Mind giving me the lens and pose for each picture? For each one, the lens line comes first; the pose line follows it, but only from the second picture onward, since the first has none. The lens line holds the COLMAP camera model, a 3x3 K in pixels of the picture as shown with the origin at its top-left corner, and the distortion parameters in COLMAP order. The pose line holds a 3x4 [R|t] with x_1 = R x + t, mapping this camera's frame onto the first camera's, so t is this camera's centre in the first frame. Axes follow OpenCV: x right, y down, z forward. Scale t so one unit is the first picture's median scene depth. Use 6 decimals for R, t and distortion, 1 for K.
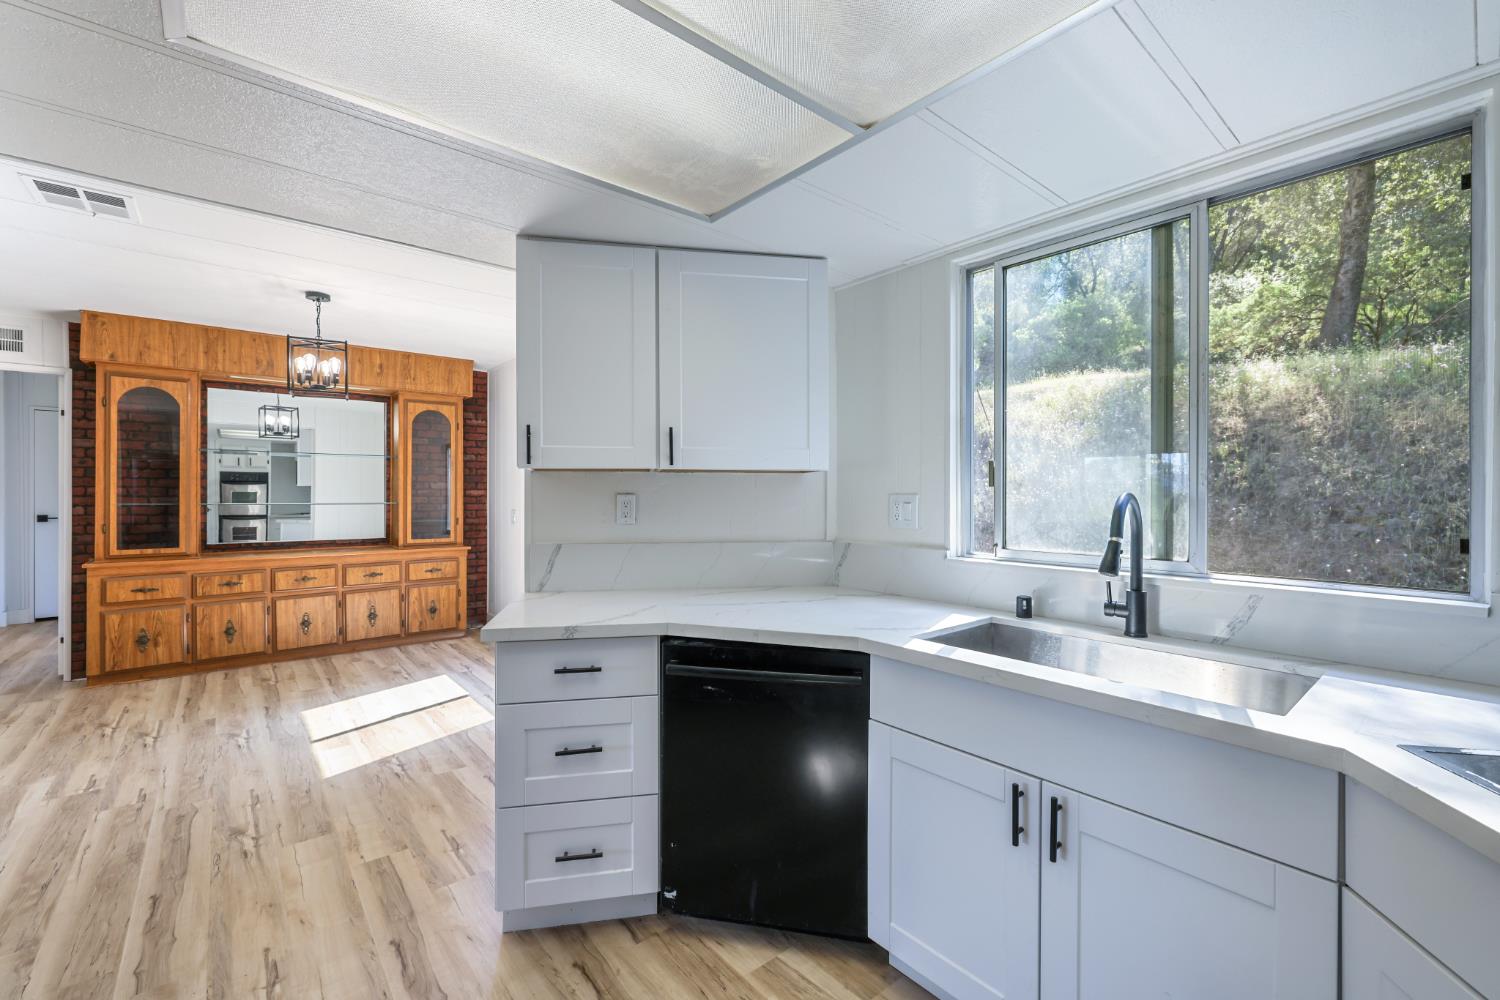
lens RADIAL K [[629.7, 0, 751.5], [0, 629.7, 494.8], [0, 0, 1]] dist [-0.001086, 0.000346]
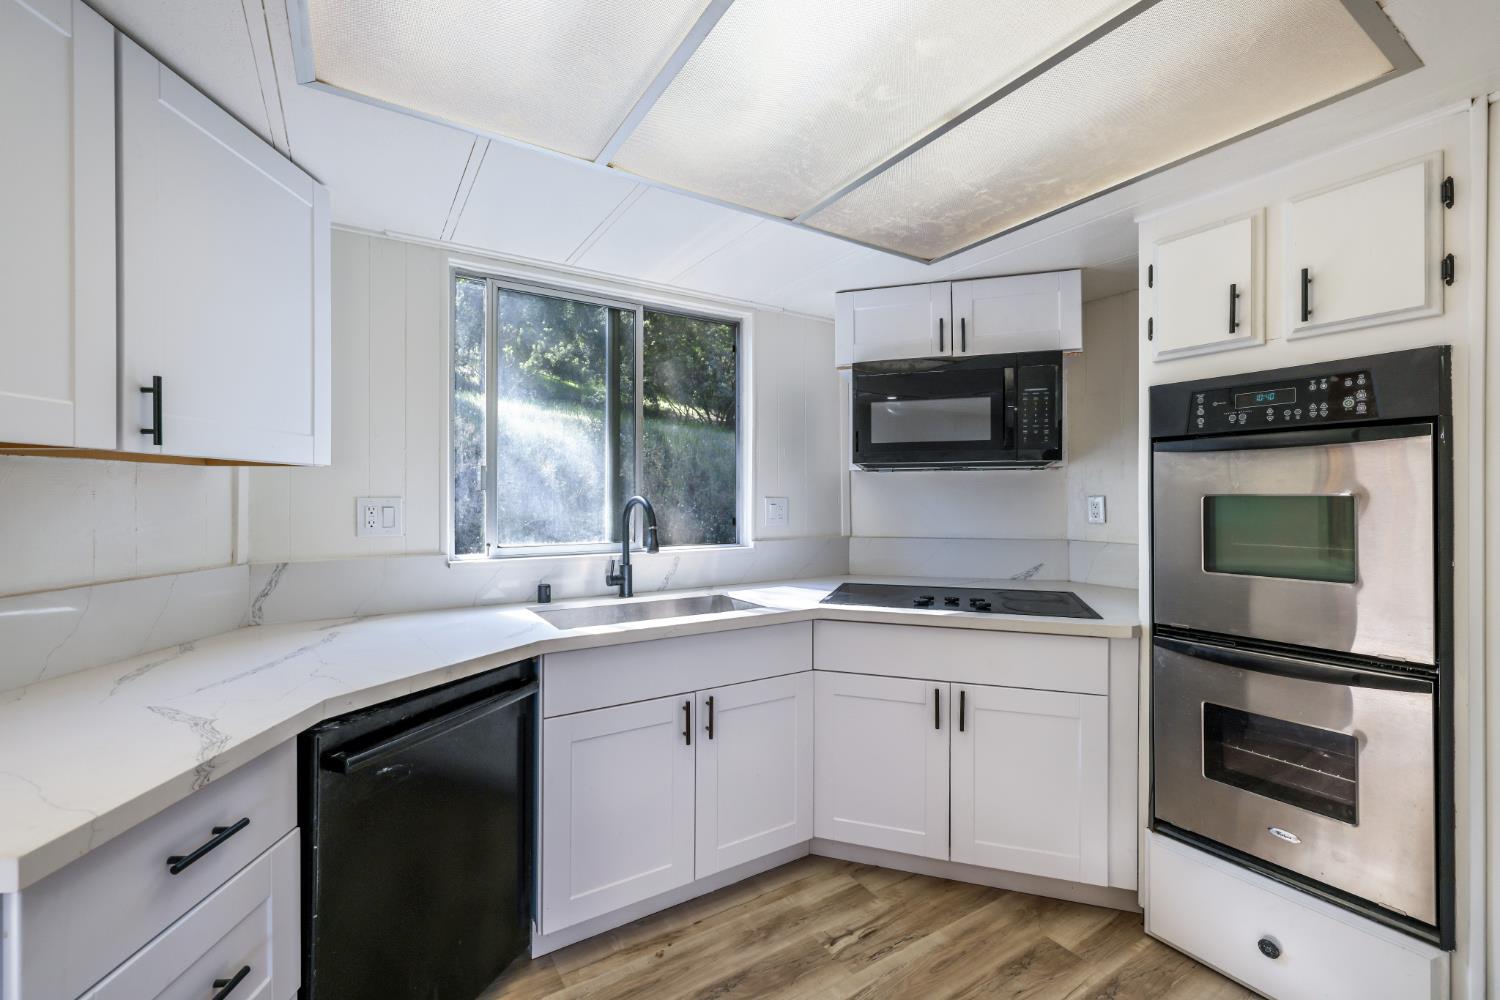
lens RADIAL K [[629.7, 0, 751.5], [0, 629.7, 494.8], [0, 0, 1]] dist [-0.001086, 0.000346]
pose [[0.134683, 0.000999, 0.990888, -0.490937], [0.002597, 0.999996, -0.001361, -0.001704], [-0.990885, 0.002756, 0.134680, 0.338150]]
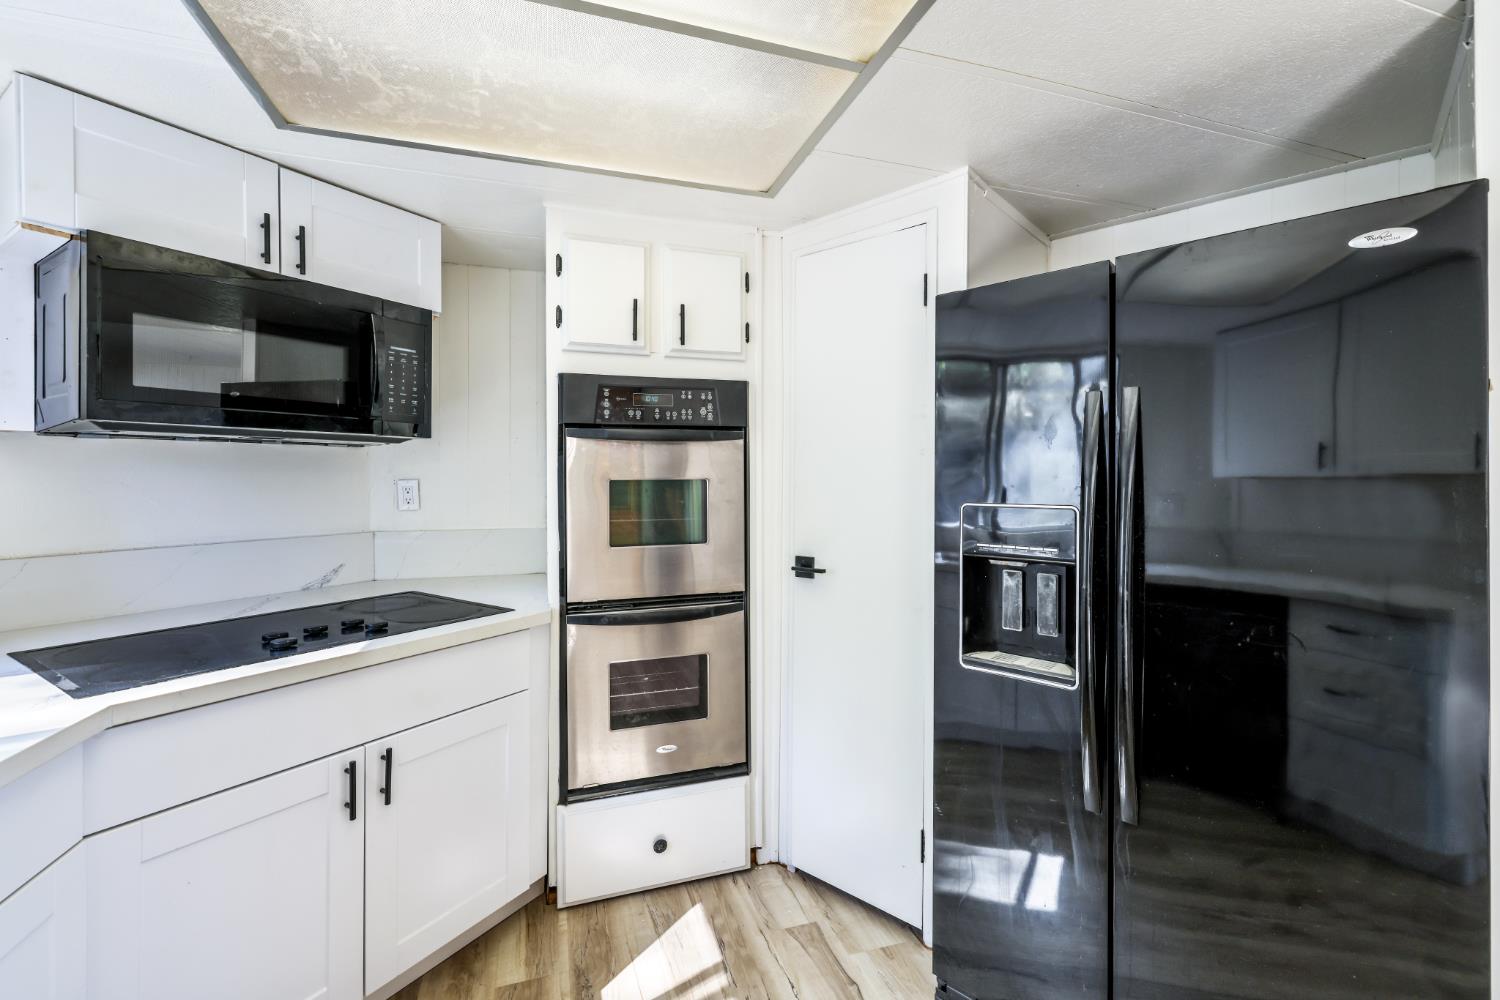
lens RADIAL K [[636.2, 0, 753.8], [0, 636.2, 478.4], [0, 0, 1]] dist [-0.000215, 0.000275]
pose [[-0.927073, 0.000113, 0.374881, -0.208015], [0.001324, 0.999995, 0.002974, -0.003534], [-0.374879, 0.003253, -0.927068, 0.587557]]
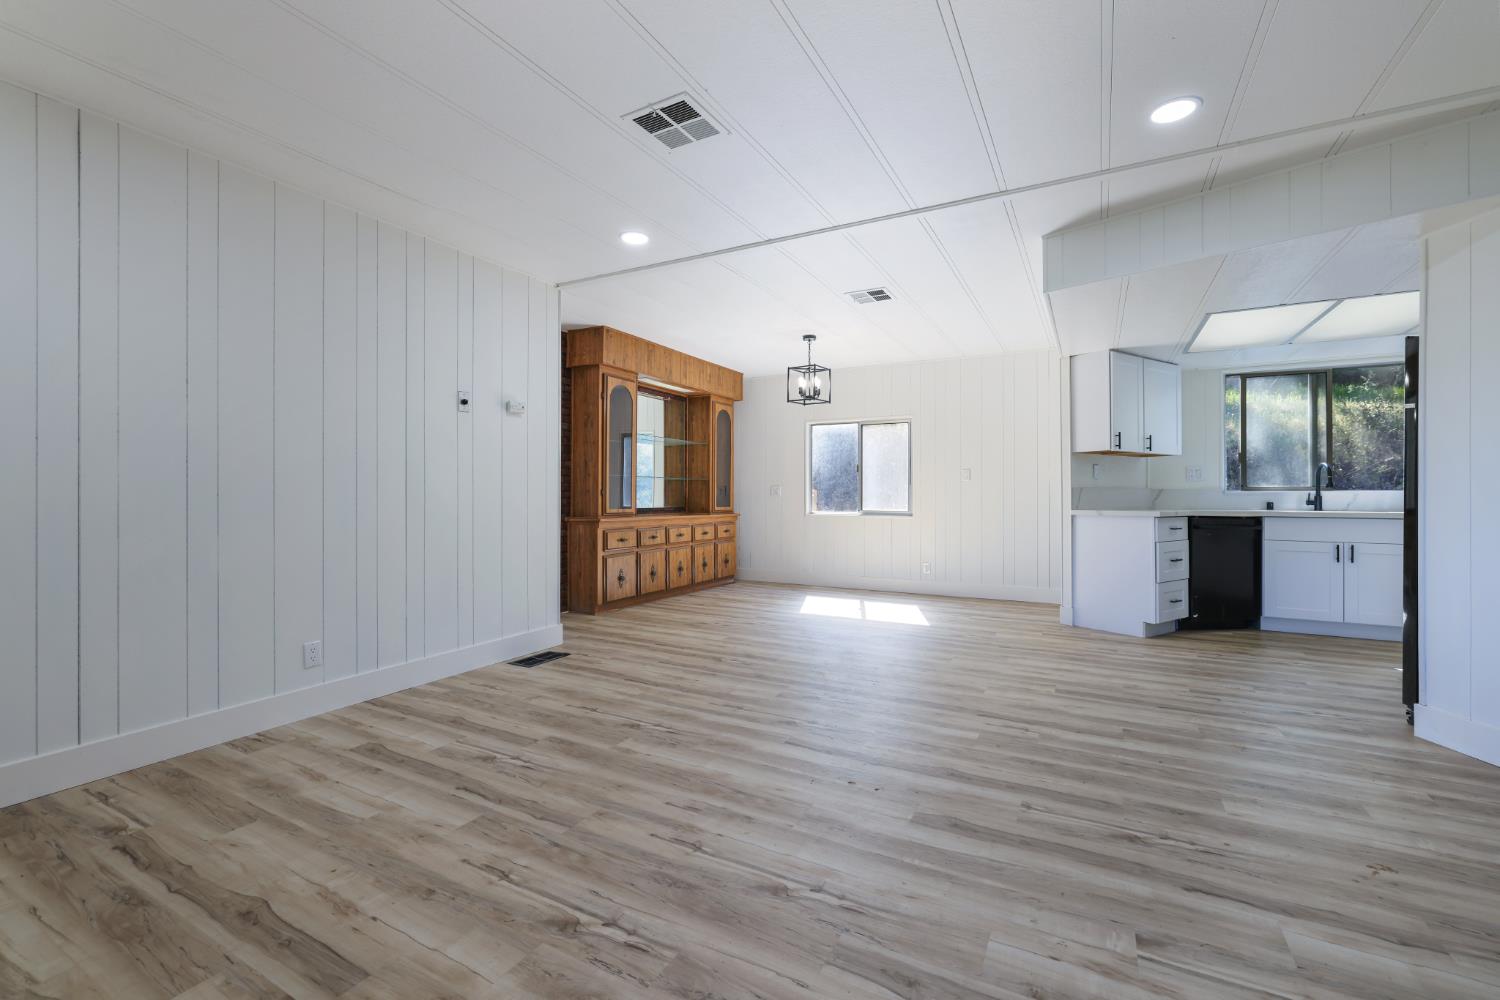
lens RADIAL K [[629.7, 0, 751.5], [0, 629.7, 494.8], [0, 0, 1]] dist [-0.001086, 0.000346]
pose [[0.931687, 0.001601, 0.363258, -1.932460], [-0.000064, 0.999991, -0.004242, 0.102404], [-0.363261, 0.003929, 0.931679, -0.525918]]
